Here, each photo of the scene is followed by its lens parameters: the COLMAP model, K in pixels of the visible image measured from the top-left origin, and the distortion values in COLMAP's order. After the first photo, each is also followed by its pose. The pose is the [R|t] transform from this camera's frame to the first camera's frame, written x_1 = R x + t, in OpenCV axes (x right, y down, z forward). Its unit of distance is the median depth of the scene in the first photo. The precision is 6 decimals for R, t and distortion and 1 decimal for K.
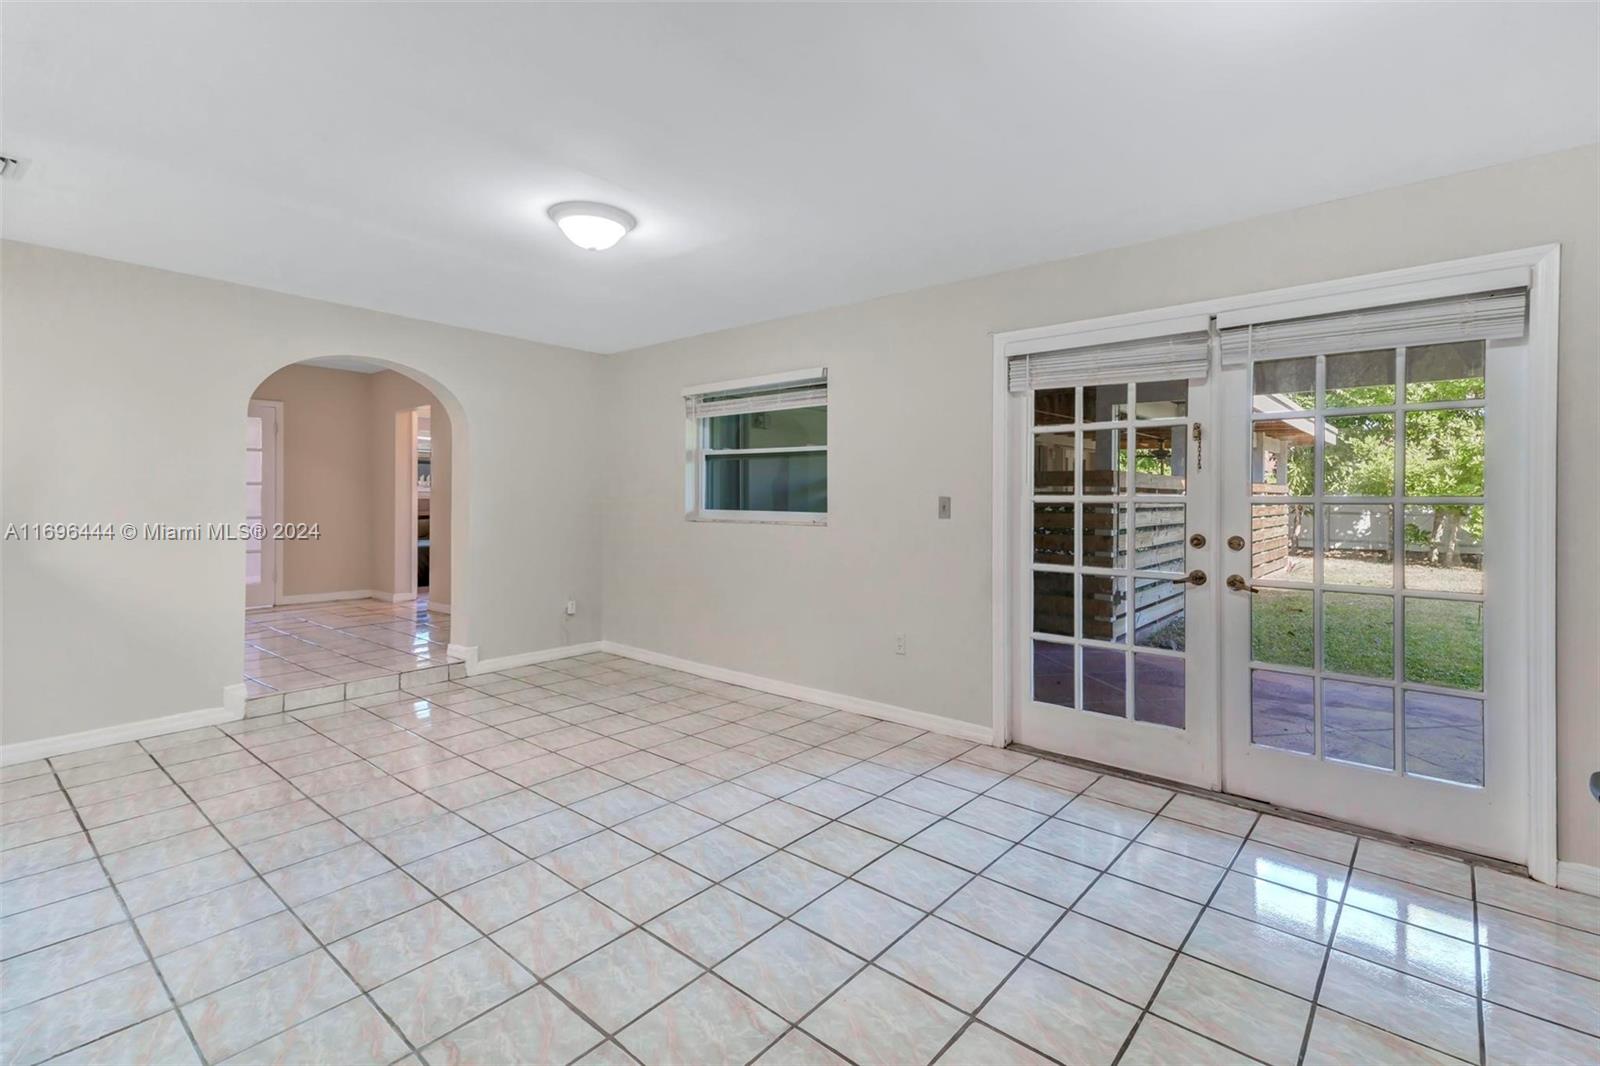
lens RADIAL K [[732.7, 0, 789.5], [0, 732.7, 502.2], [0, 0, 1]] dist [0.022305, 0.001042]
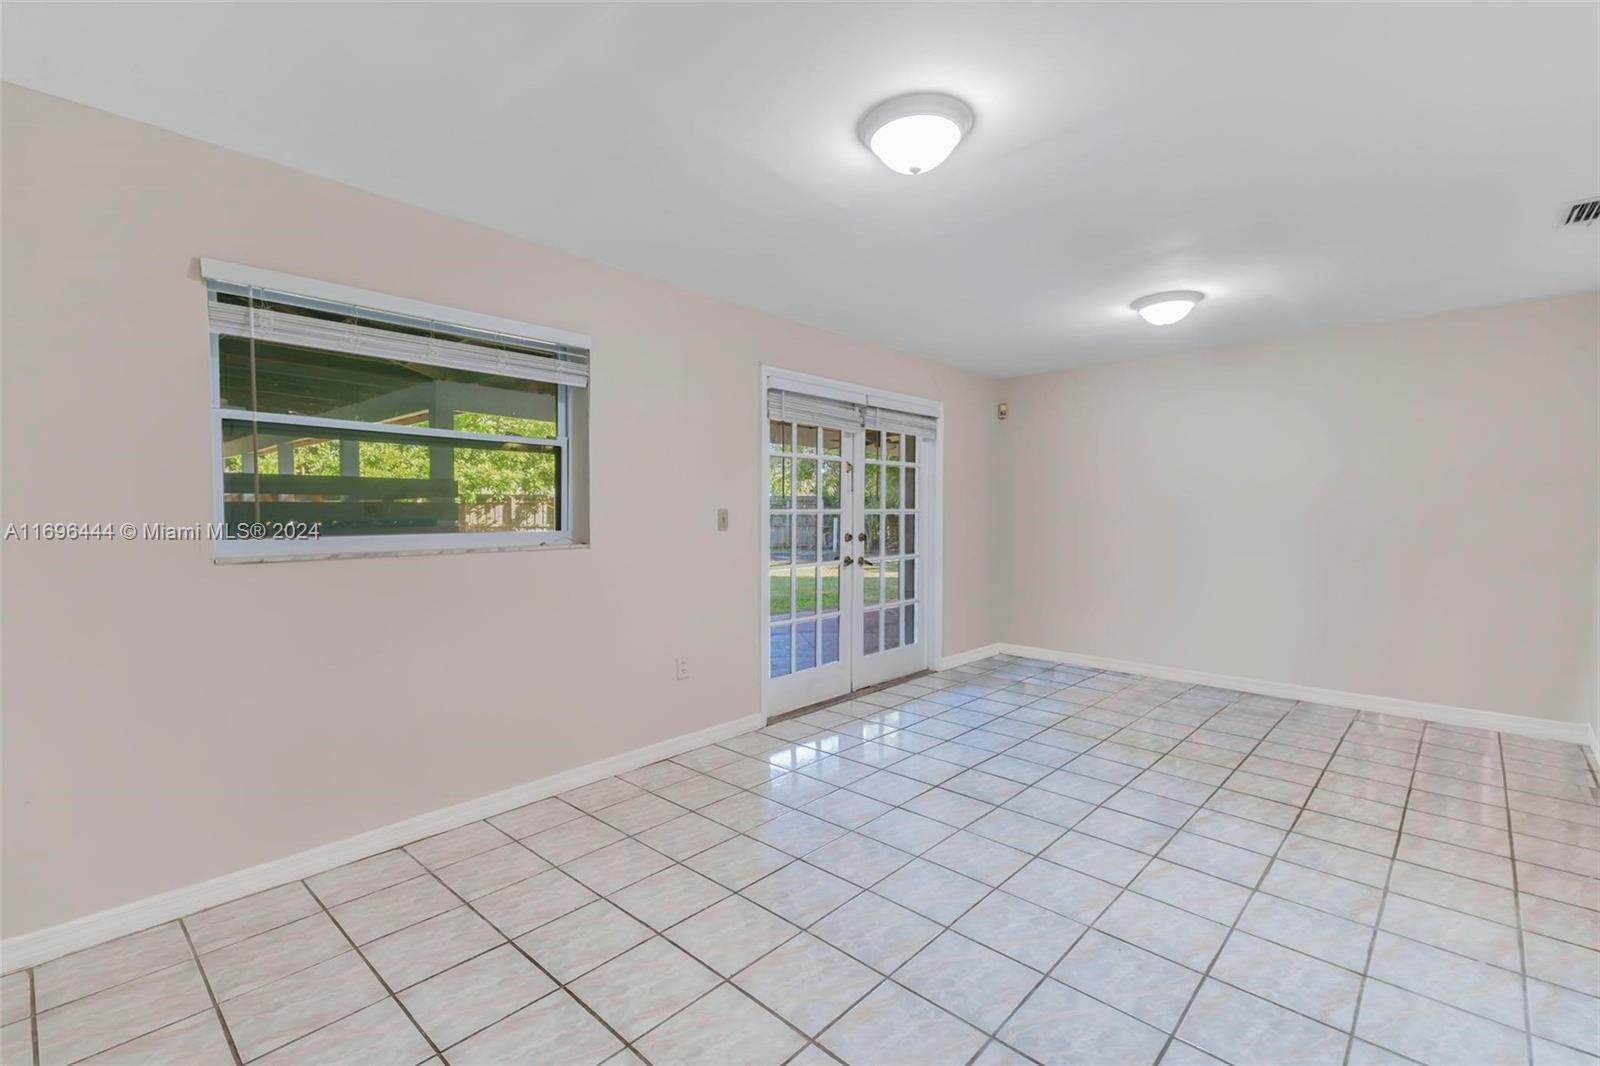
lens RADIAL K [[732.7, 0, 792.2], [0, 732.7, 531.2], [0, 0, 1]] dist [0.022305, 0.001042]
pose [[0.019069, -0.038698, 0.999069, -0.984627], [-0.003089, 0.999244, 0.038764, -0.020455], [-0.999813, -0.003825, 0.018935, 1.080990]]
